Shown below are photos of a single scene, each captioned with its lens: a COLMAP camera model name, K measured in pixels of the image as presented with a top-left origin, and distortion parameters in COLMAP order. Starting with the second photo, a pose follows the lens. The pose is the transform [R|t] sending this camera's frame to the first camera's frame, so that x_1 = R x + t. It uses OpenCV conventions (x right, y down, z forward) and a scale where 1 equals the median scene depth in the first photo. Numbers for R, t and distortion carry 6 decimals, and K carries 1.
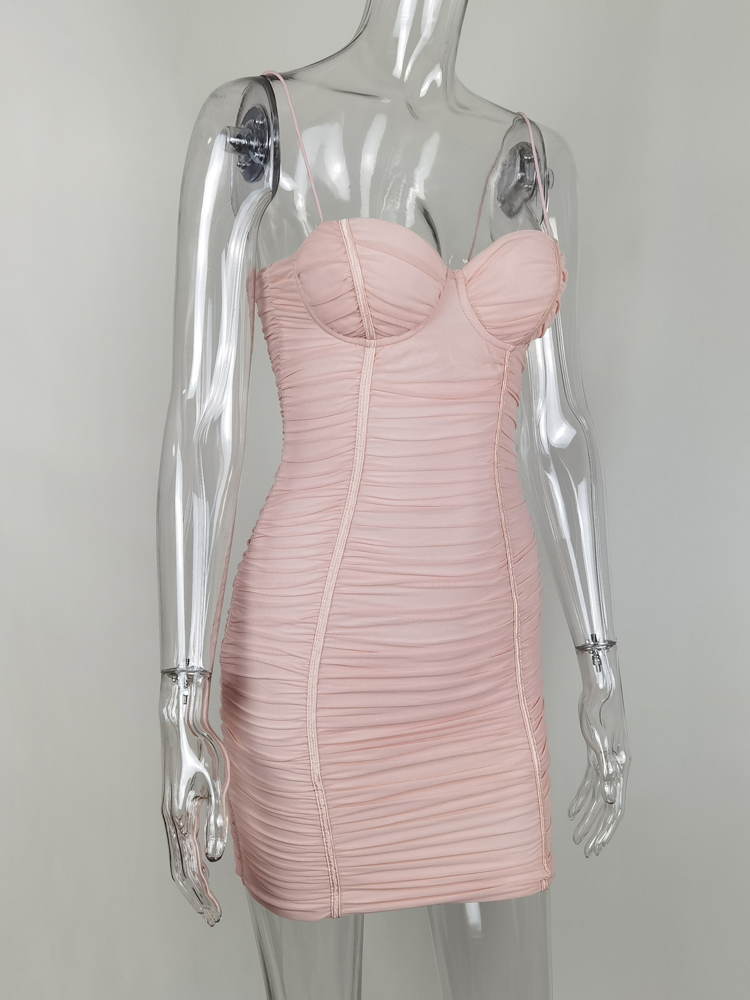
lens RADIAL K [[946.8, 0, 375.0], [0, 946.8, 480.5], [0, 0, 1]] dist [-0.001918, 0.002554]
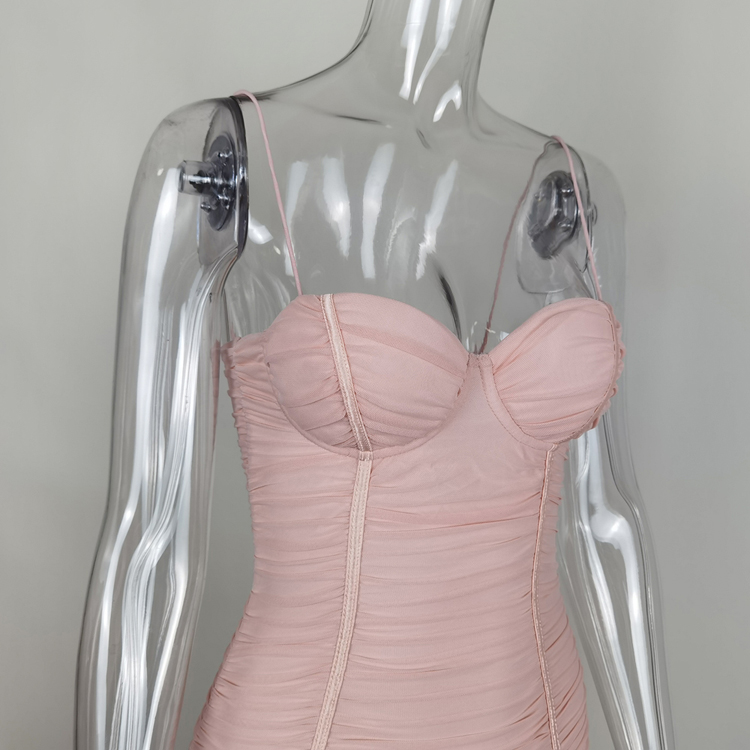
lens RADIAL K [[821.6, 0, 397.4], [0, 821.6, 374.2], [0, 0, 1]] dist [0.014152, -0.007026]
pose [[0.999974, 0.001958, -0.007001, 0.023440], [-0.002349, 0.998415, -0.056235, -0.162708], [0.006879, 0.056250, 0.998393, 0.339251]]
